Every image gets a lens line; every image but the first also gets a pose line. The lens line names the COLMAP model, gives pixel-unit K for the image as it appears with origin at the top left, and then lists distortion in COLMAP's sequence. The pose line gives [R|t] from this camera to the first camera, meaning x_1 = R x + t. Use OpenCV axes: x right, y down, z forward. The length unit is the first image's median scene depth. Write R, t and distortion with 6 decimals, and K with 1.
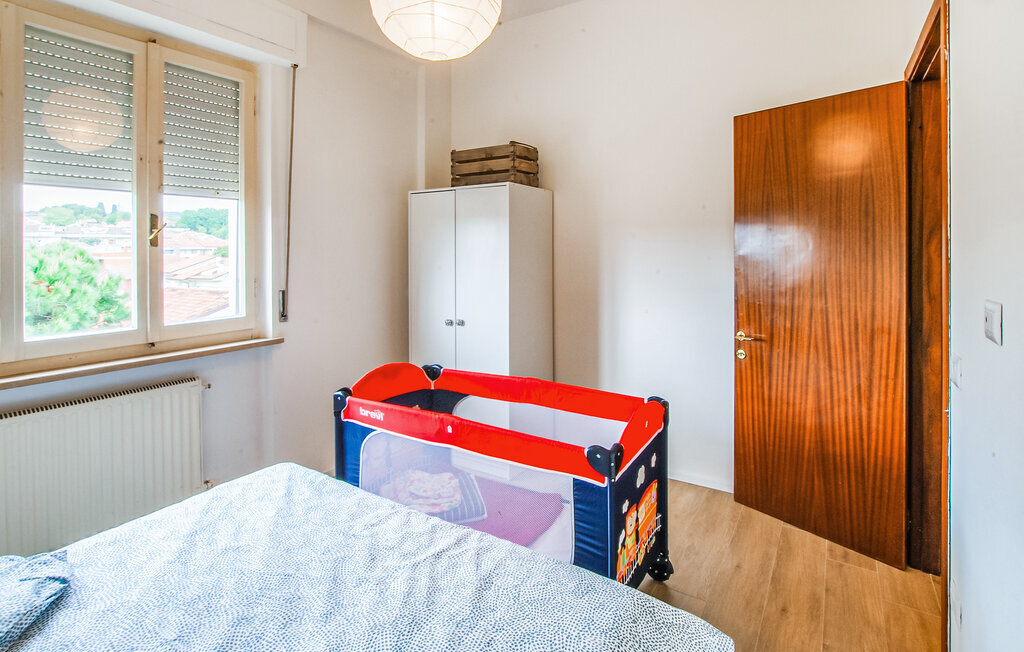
lens RADIAL K [[517.1, 0, 510.5], [0, 517.1, 316.1], [0, 0, 1]] dist [-0.034005, 0.000293]
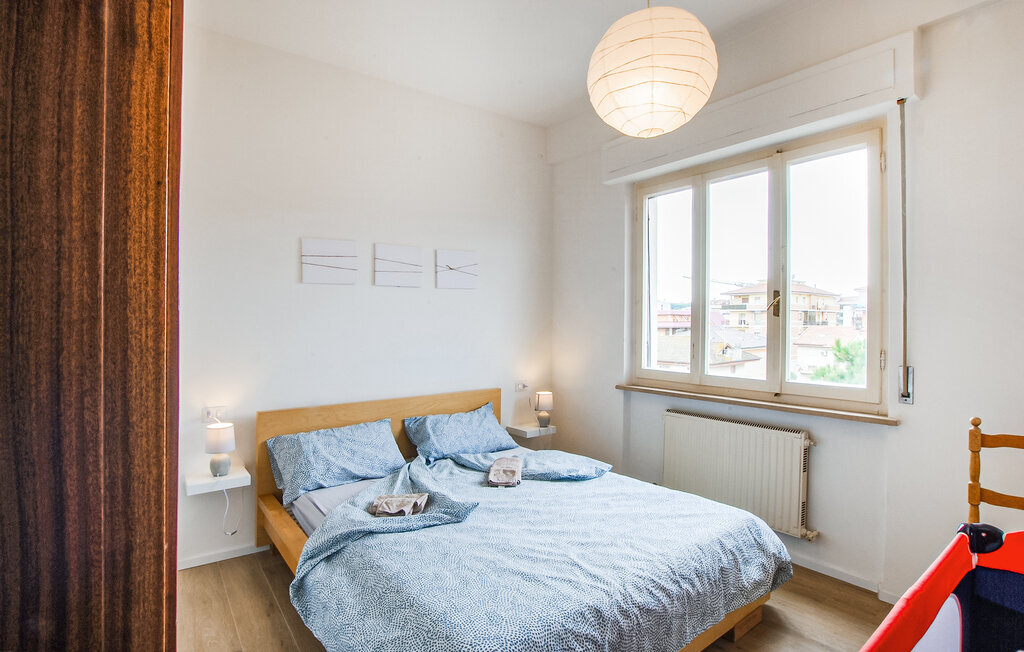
lens RADIAL K [[517.1, 0, 510.5], [0, 517.1, 316.1], [0, 0, 1]] dist [-0.034005, 0.000293]
pose [[-0.357433, -0.011160, -0.933872, 1.023534], [-0.122929, 0.991791, 0.035198, -0.142960], [0.925813, 0.127381, -0.355871, 1.165201]]
